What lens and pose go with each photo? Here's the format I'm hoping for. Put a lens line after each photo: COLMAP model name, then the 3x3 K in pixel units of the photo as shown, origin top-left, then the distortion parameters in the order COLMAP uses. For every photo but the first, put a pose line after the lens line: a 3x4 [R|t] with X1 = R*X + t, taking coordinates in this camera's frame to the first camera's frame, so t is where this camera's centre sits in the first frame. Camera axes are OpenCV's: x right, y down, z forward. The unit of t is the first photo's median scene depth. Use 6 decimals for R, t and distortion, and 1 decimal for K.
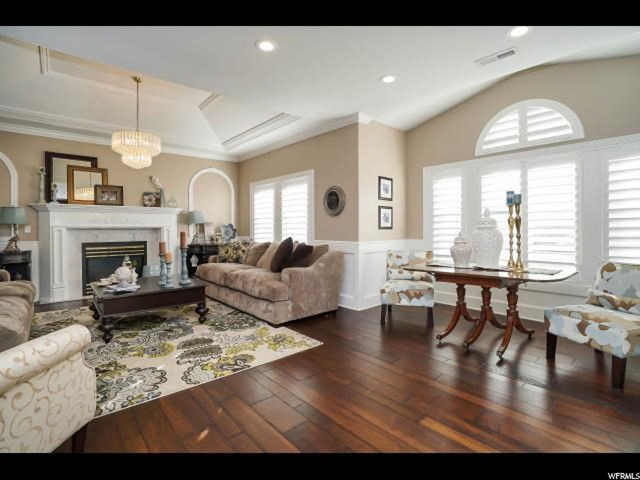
lens RADIAL K [[311.5, 0, 319.9], [0, 311.5, 229.0], [0, 0, 1]] dist [-0.030153, 0.001018]
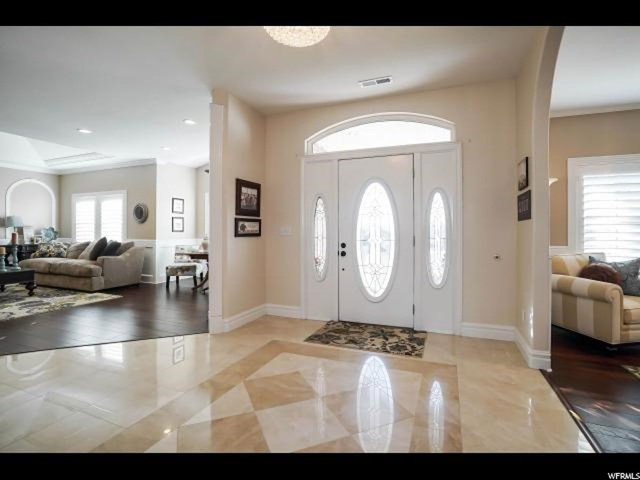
lens RADIAL K [[311.5, 0, 319.9], [0, 311.5, 229.0], [0, 0, 1]] dist [-0.030153, 0.001018]
pose [[0.892477, 0.006696, 0.451044, 0.143380], [-0.000799, 0.999912, -0.013262, 0.006163], [-0.451093, 0.011475, 0.892403, -0.693887]]
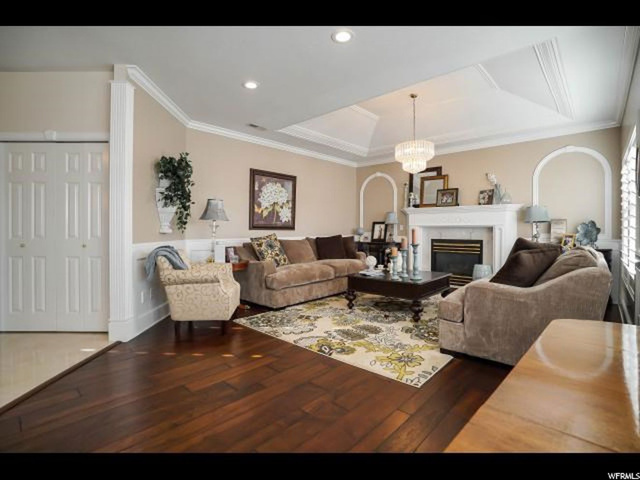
lens RADIAL K [[311.5, 0, 319.9], [0, 311.5, 229.0], [0, 0, 1]] dist [-0.030153, 0.001018]
pose [[0.125296, 0.003528, -0.992113, 0.440997], [-0.007396, 0.999969, 0.002622, 0.006668], [0.992092, 0.007009, 0.125319, 0.450287]]
